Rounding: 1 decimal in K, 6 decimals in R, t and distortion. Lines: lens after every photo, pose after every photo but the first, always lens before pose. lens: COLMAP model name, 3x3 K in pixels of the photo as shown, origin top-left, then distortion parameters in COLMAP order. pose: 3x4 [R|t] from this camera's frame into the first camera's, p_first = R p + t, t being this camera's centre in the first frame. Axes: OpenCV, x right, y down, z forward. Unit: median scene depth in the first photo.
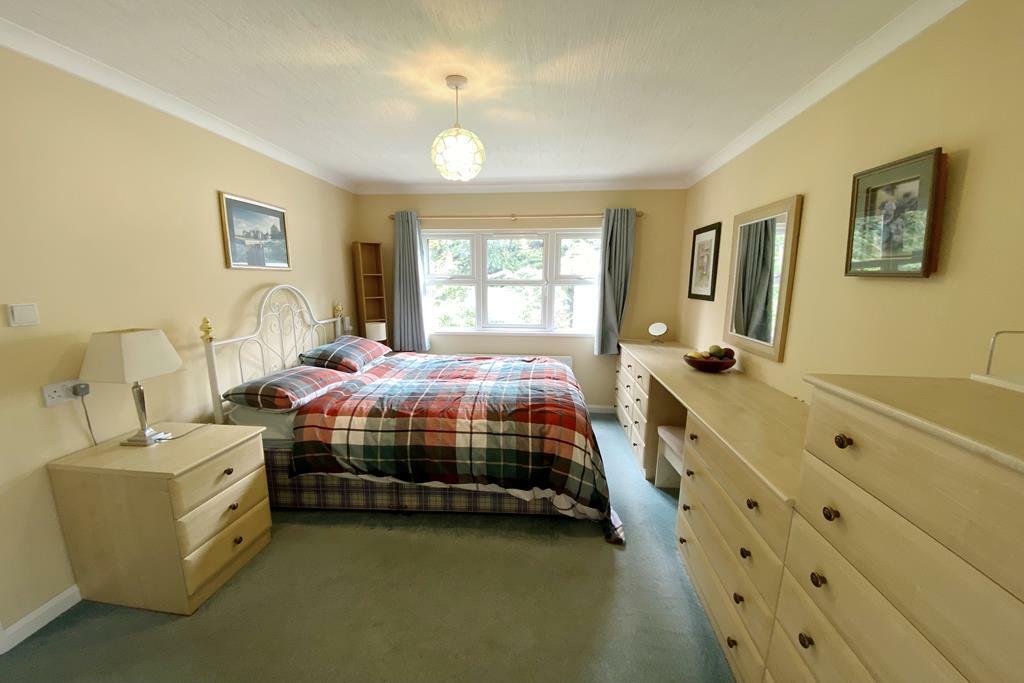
lens RADIAL K [[413.8, 0, 507.4], [0, 413.8, 342.6], [0, 0, 1]] dist [0.021211, -0.011800]
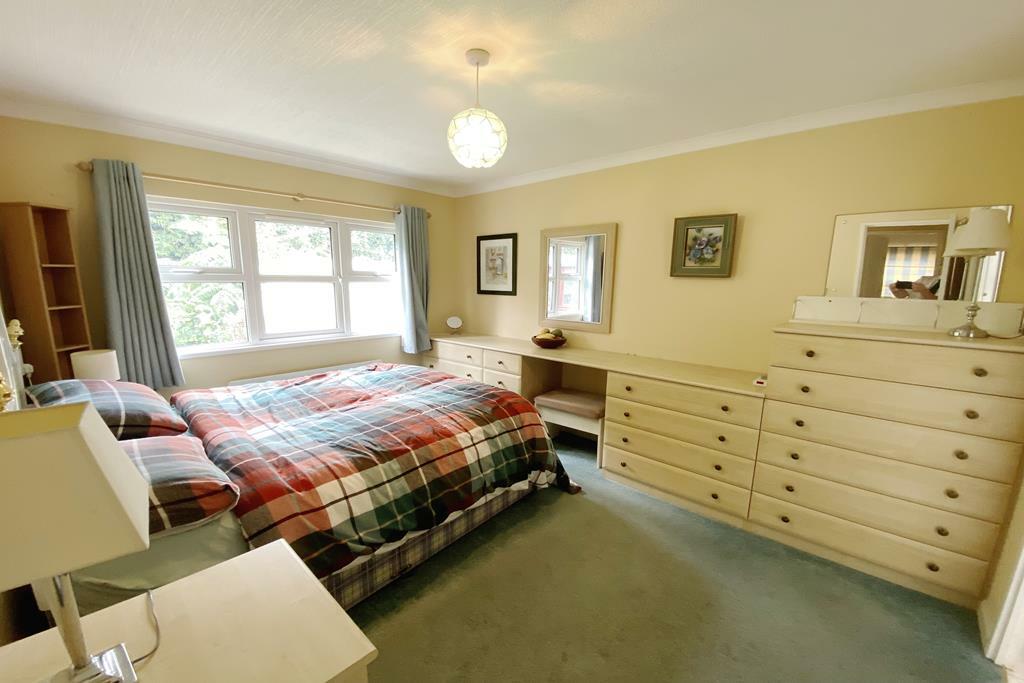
lens RADIAL K [[413.8, 0, 511.8], [0, 413.8, 345.5], [0, 0, 1]] dist [0.021211, -0.011800]
pose [[0.596687, -0.124904, 0.792694, -0.707829], [0.113541, 0.991016, 0.070687, -0.053426], [-0.794401, 0.047825, 0.605508, 0.348815]]
